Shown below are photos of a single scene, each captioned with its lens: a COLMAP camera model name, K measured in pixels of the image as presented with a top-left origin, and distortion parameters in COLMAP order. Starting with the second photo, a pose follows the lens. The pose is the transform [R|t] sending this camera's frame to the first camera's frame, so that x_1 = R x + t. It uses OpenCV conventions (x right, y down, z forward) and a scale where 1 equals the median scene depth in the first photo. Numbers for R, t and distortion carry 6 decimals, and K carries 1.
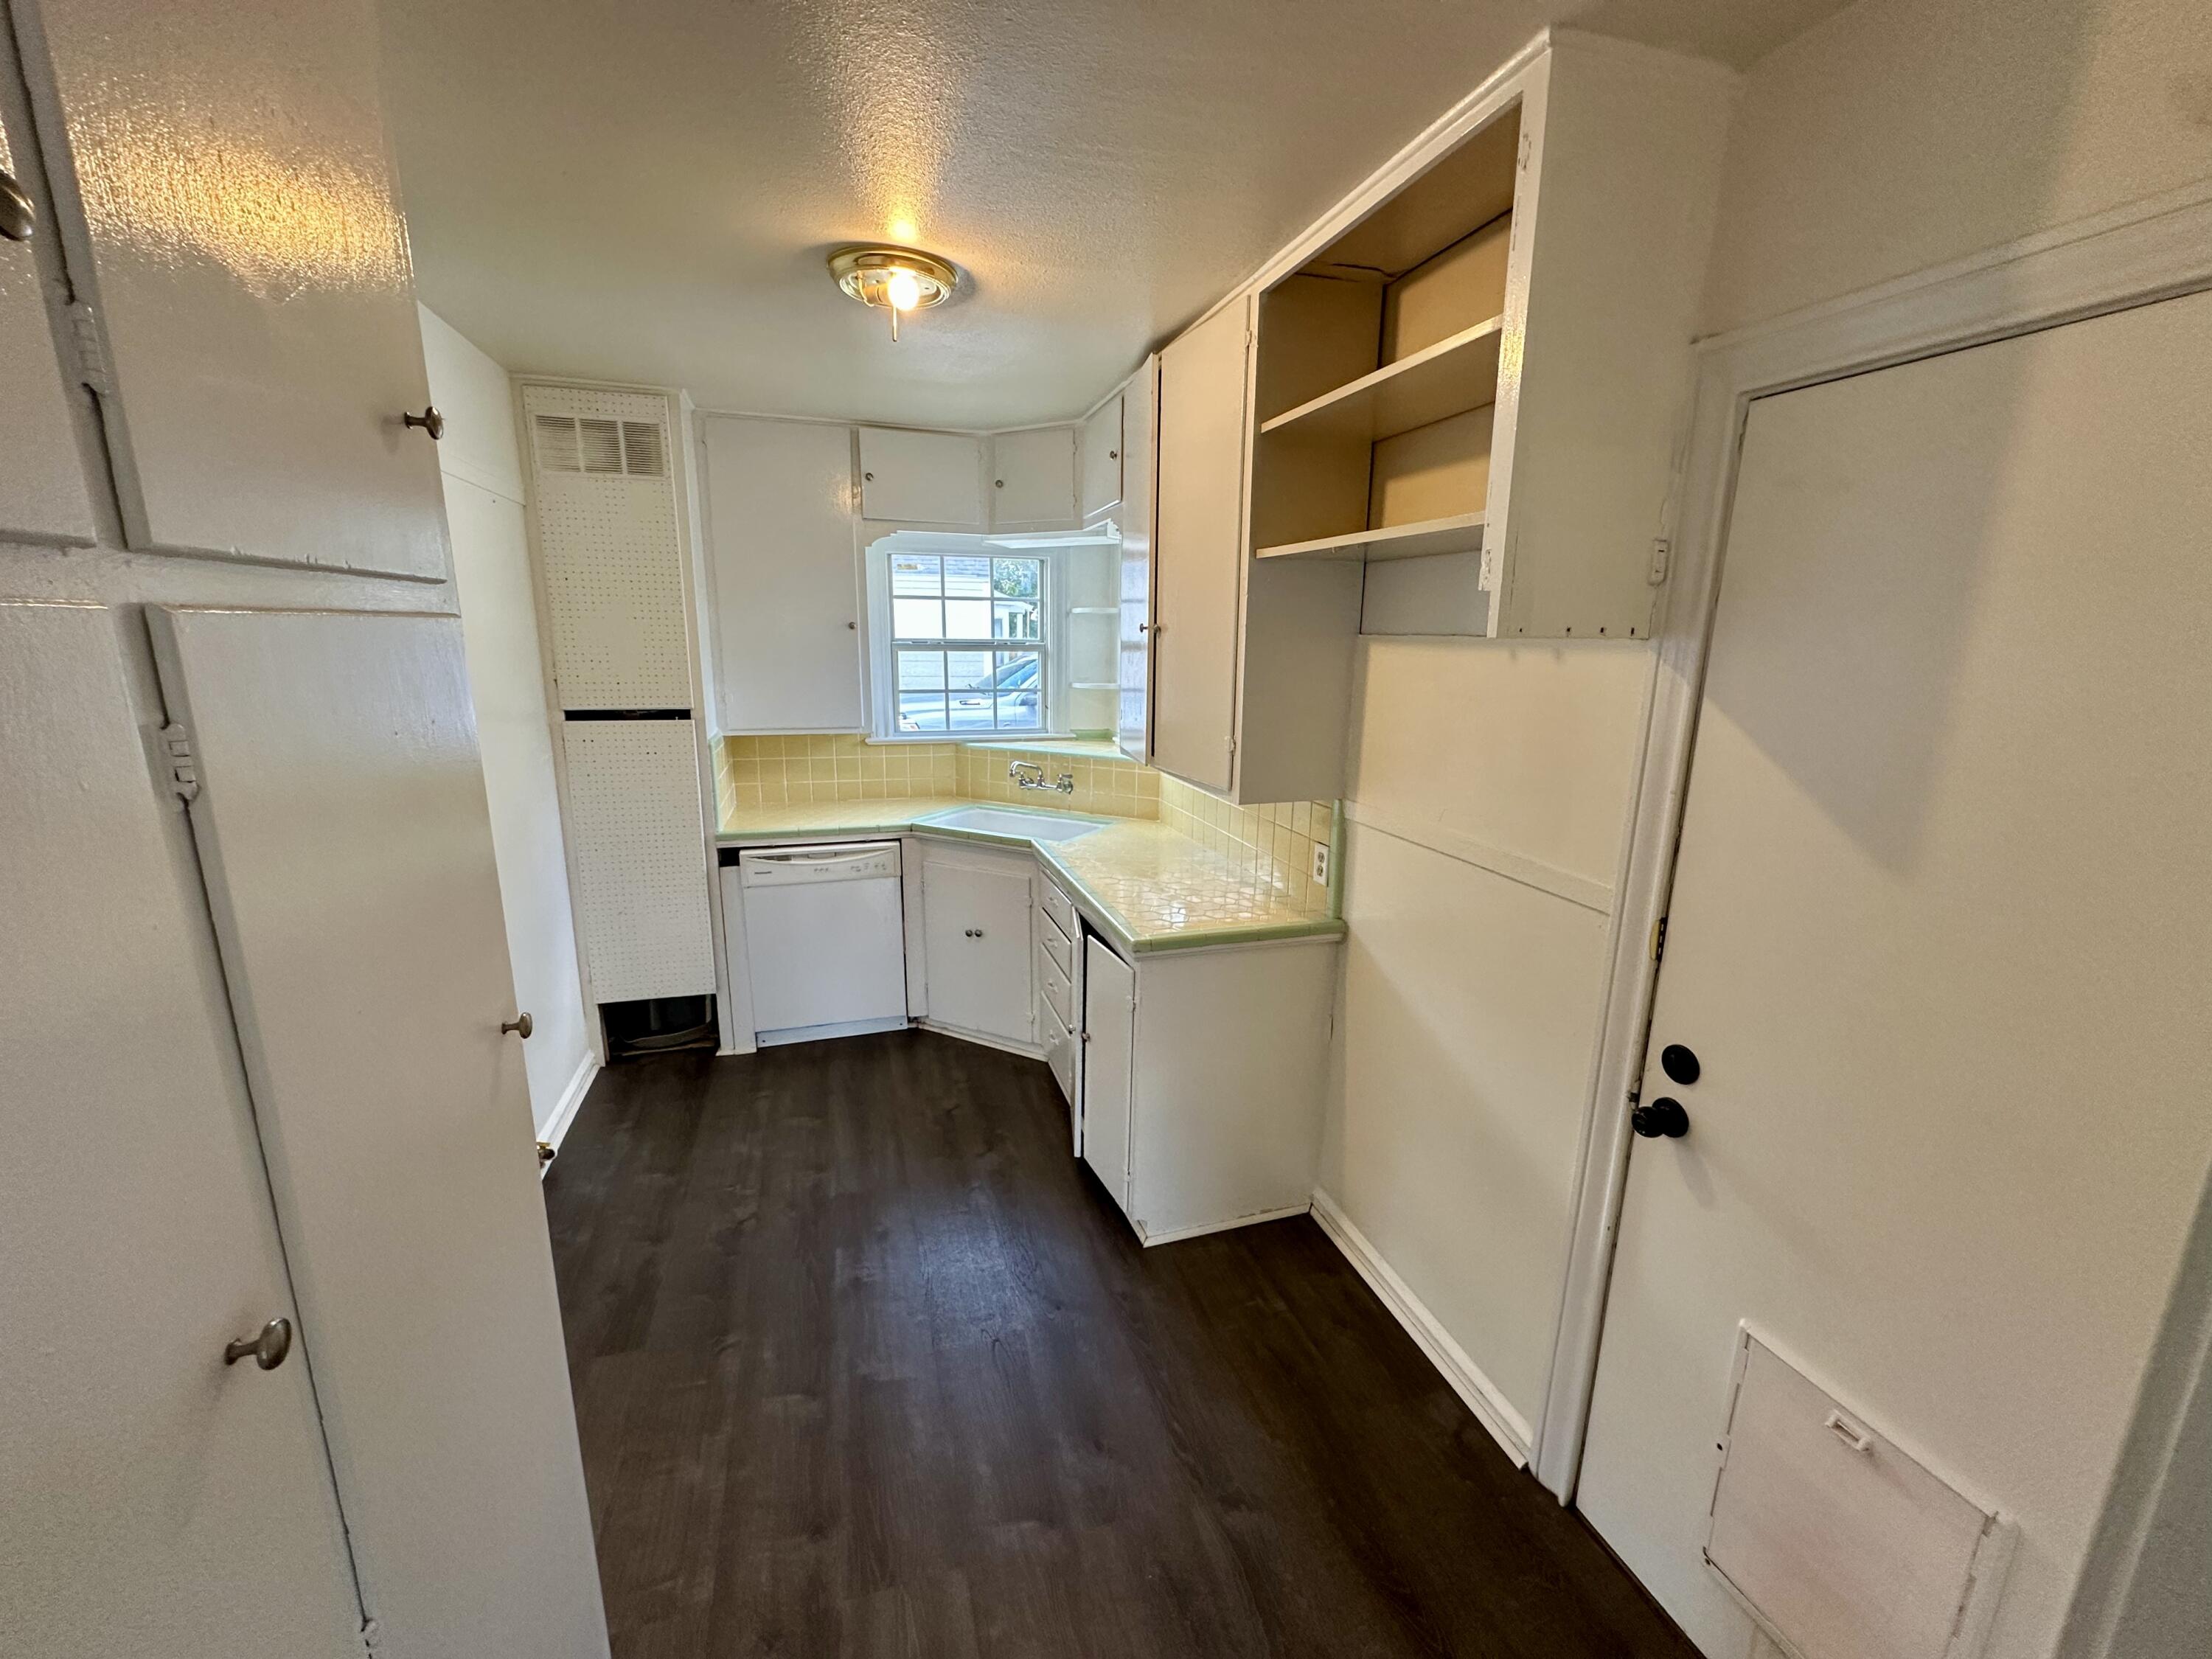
lens RADIAL K [[886.6, 0, 1112.0], [0, 886.6, 829.8], [0, 0, 1]] dist [-0.000462, -0.000060]
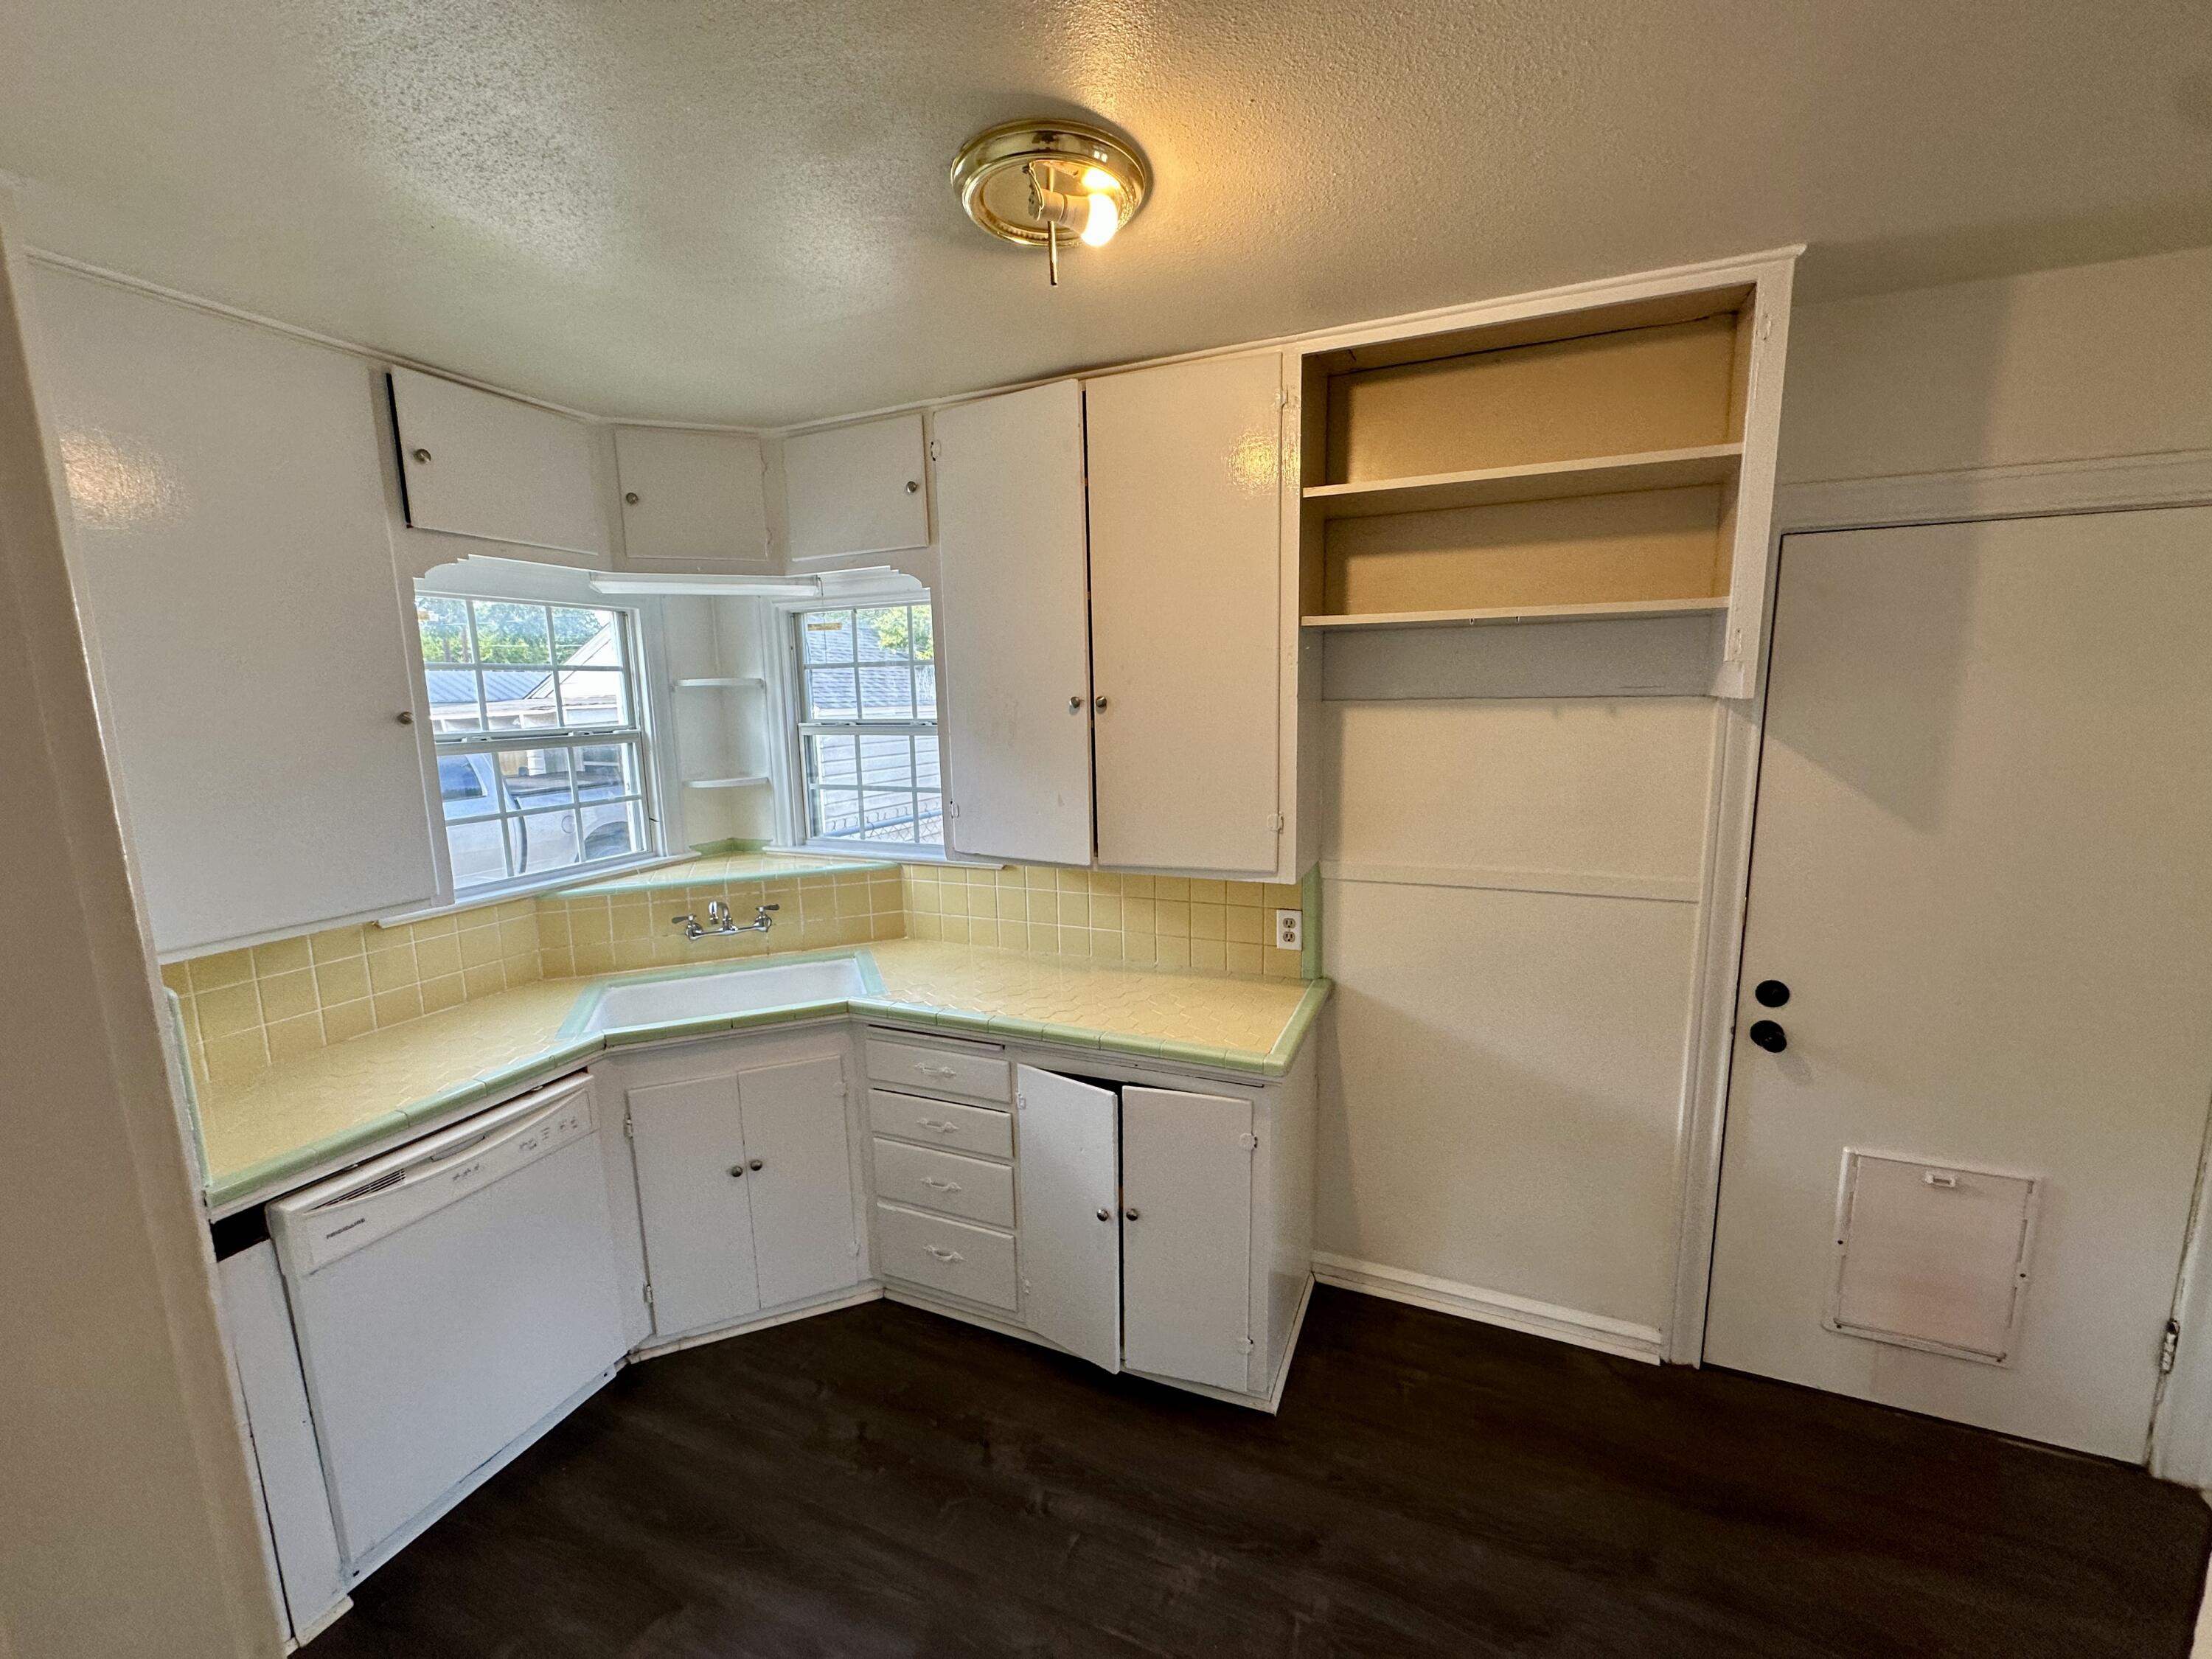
lens RADIAL K [[886.6, 0, 1105.1], [0, 886.6, 831.1], [0, 0, 1]] dist [-0.000462, -0.000060]
pose [[0.653163, -0.144355, 0.743330, -0.532939], [0.193150, 0.980949, 0.020779, -0.111756], [-0.732168, 0.130002, 0.668602, 0.406429]]
